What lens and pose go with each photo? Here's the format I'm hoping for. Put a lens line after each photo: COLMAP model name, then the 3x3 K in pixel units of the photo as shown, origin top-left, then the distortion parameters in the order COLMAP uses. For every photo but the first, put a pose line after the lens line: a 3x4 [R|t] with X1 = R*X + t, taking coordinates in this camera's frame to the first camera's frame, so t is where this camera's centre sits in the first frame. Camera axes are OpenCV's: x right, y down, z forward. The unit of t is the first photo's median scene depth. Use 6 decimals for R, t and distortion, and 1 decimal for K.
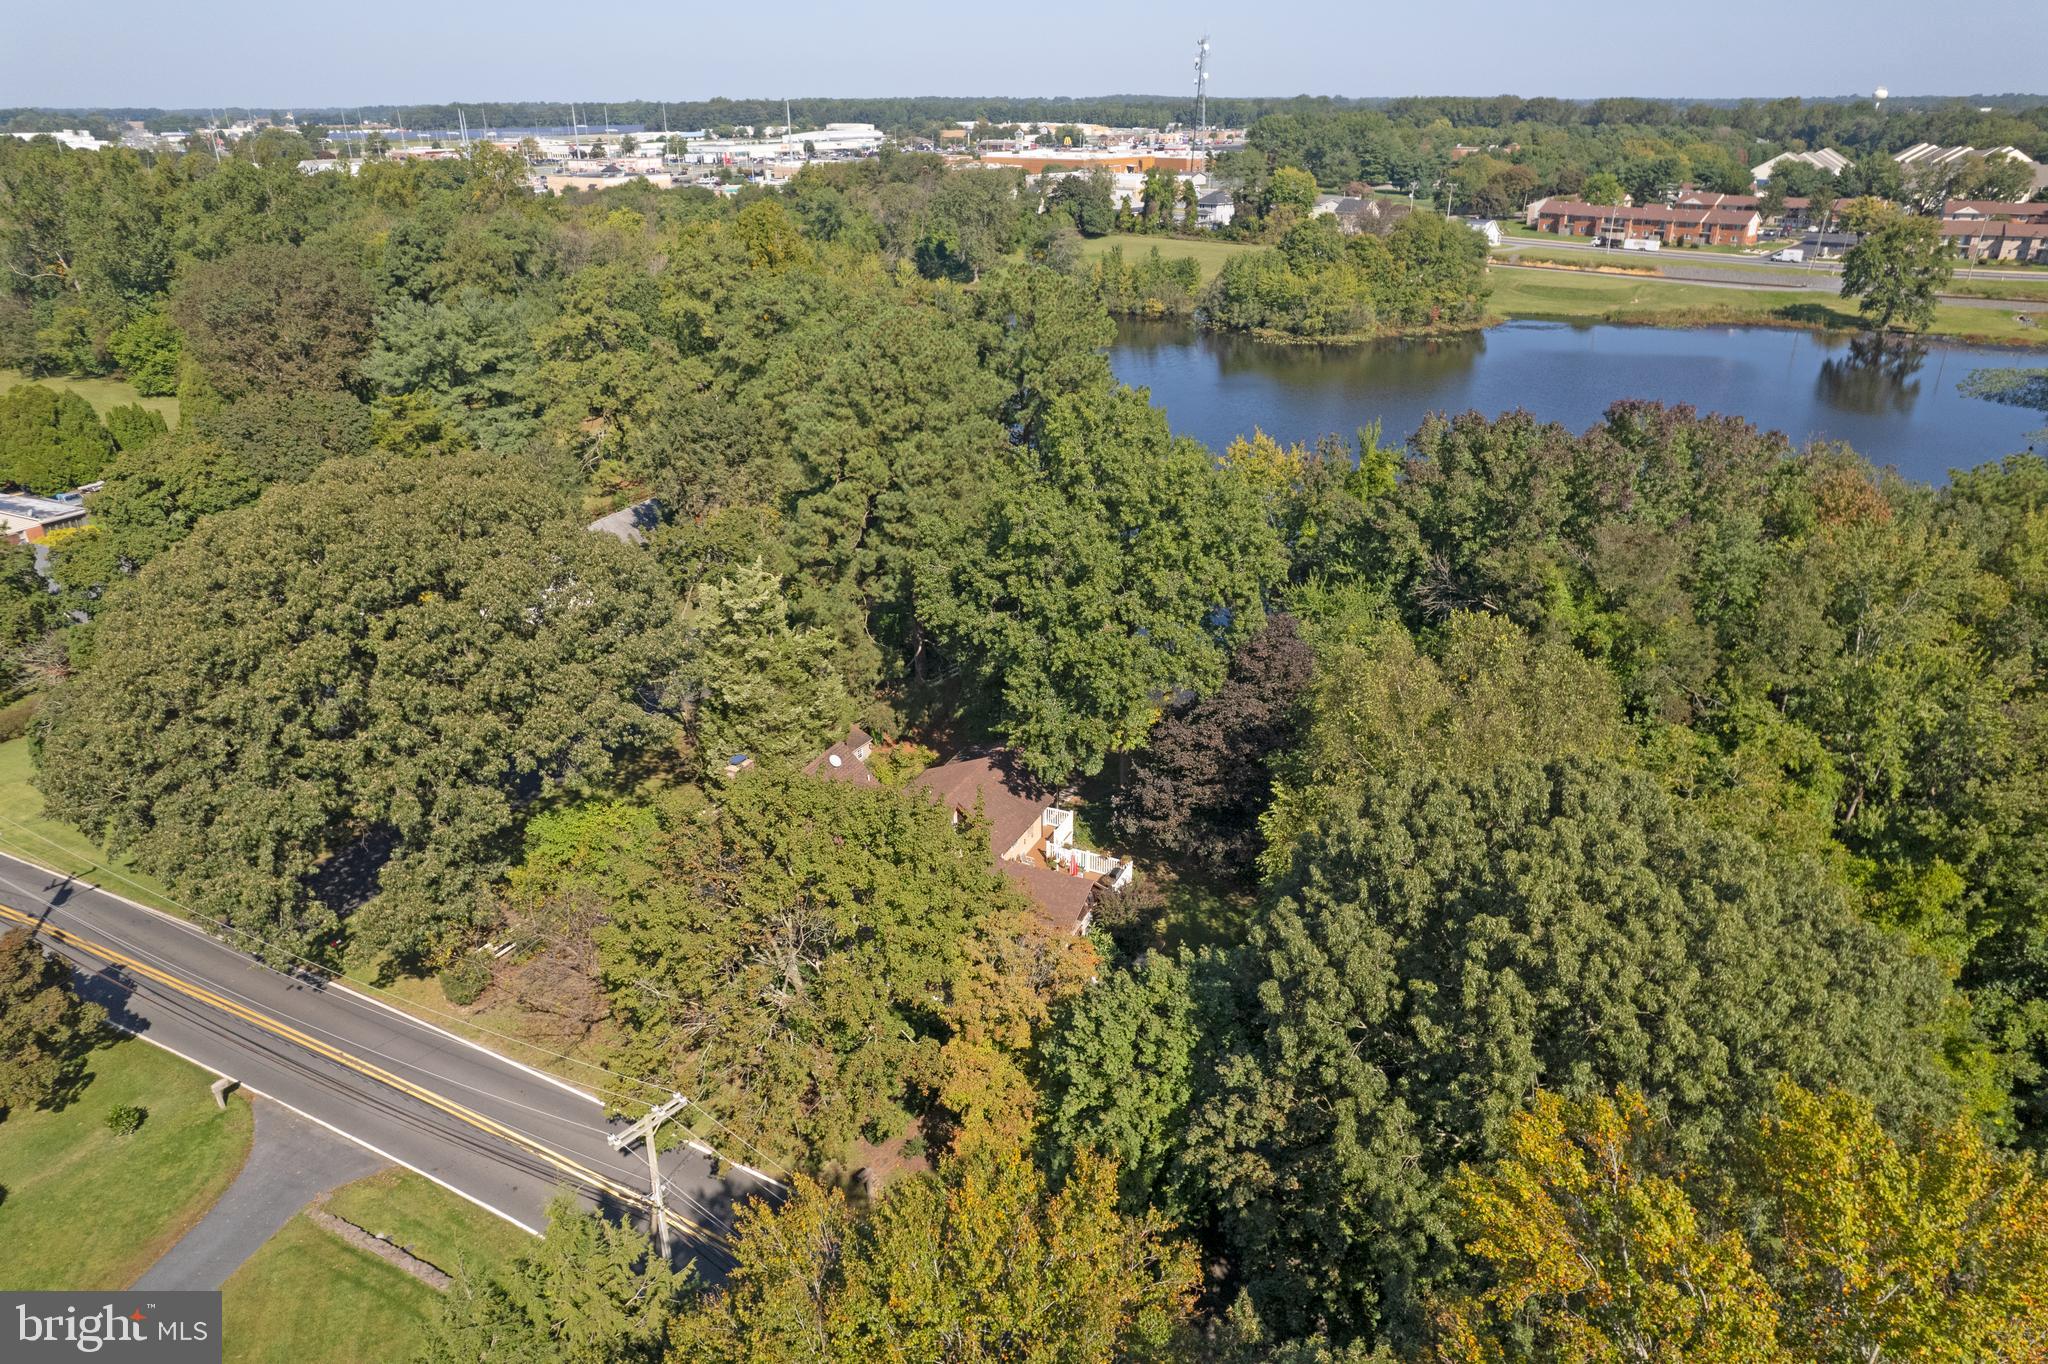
lens RADIAL K [[1296.8, 0, 1027.2], [0, 1296.8, 692.9], [0, 0, 1]] dist [-0.092290, 0.075660]
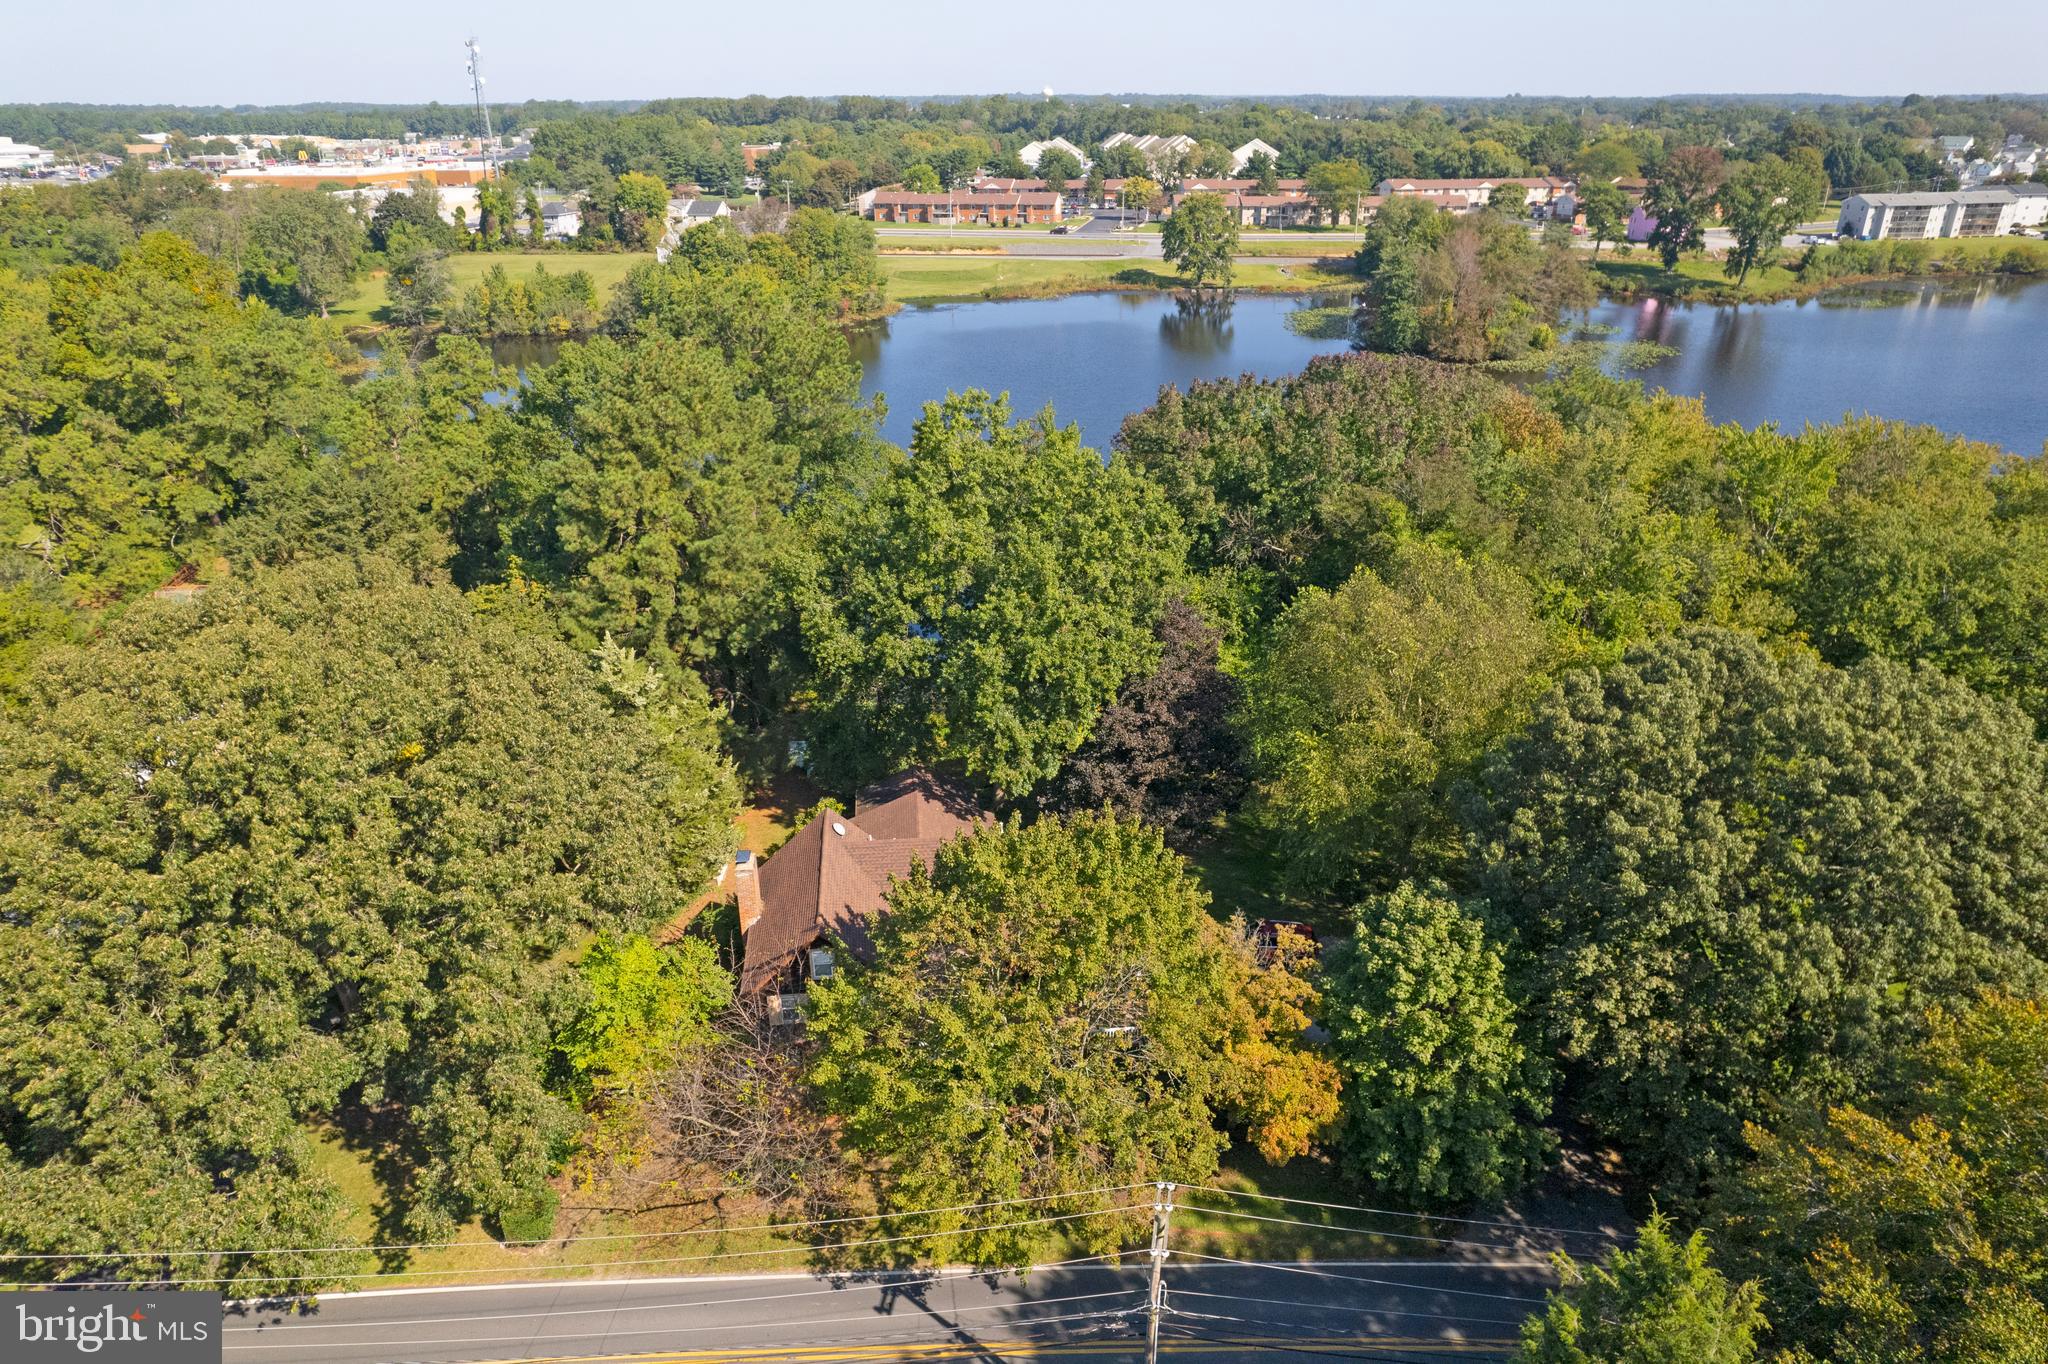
lens RADIAL K [[1296.8, 0, 1027.2], [0, 1296.8, 692.9], [0, 0, 1]] dist [-0.092290, 0.075660]
pose [[0.859600, -0.214082, 0.463957, -0.349764], [0.214758, 0.975275, 0.052122, -0.047480], [-0.463645, 0.054835, 0.884323, 0.105577]]
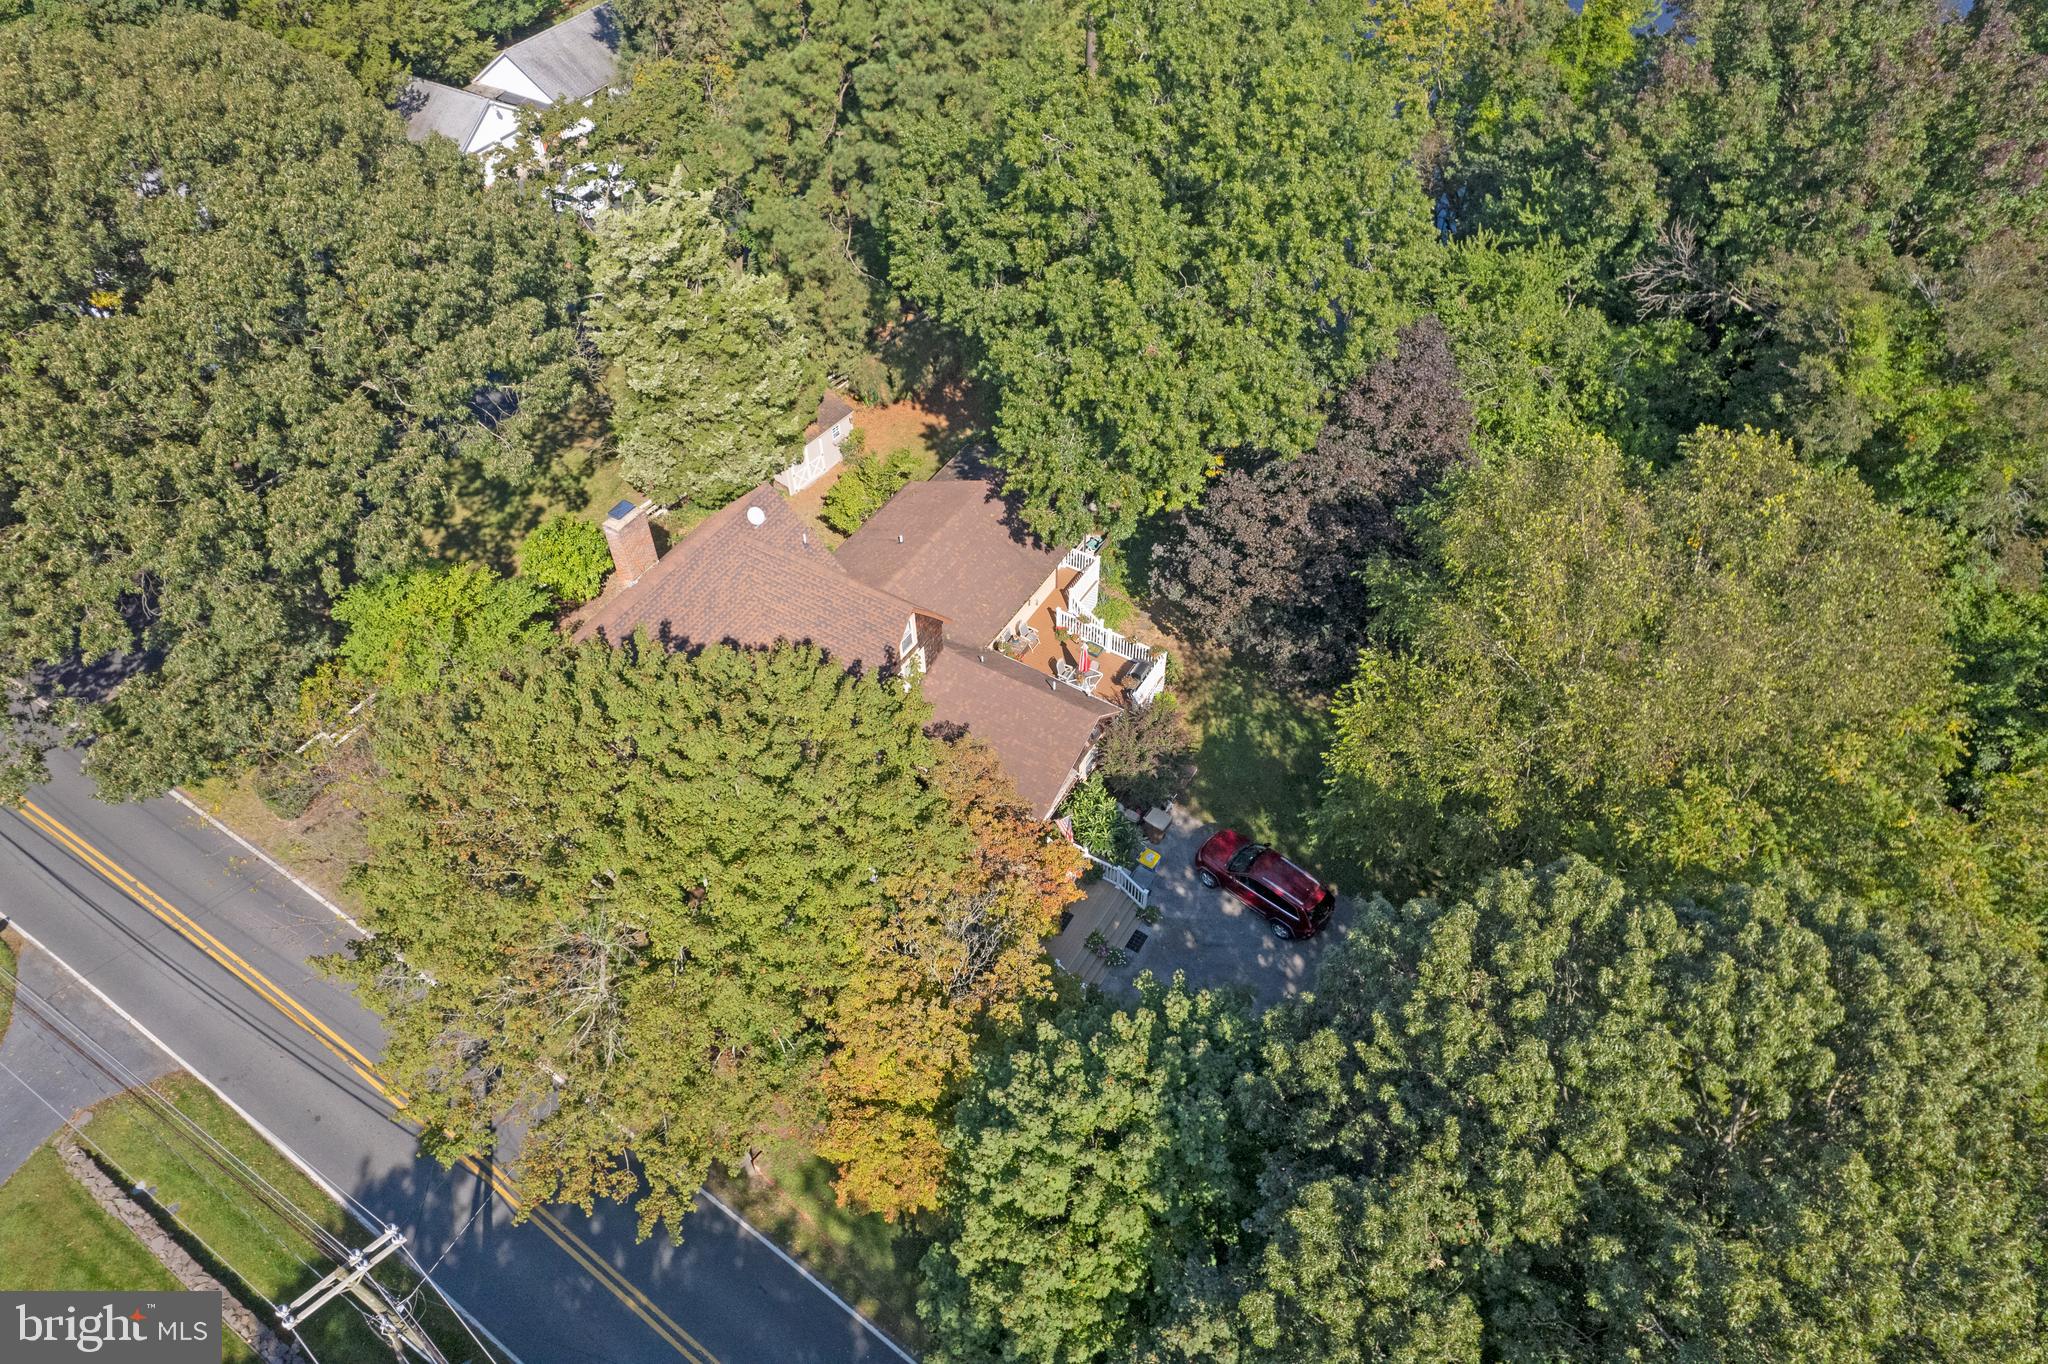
lens RADIAL K [[1296.8, 0, 1027.2], [0, 1296.8, 692.9], [0, 0, 1]] dist [-0.092290, 0.075660]
pose [[0.994797, 0.077156, -0.066532, 0.045051], [-0.044697, 0.917362, 0.395536, -0.117485], [0.091552, -0.390504, 0.916037, 0.258492]]
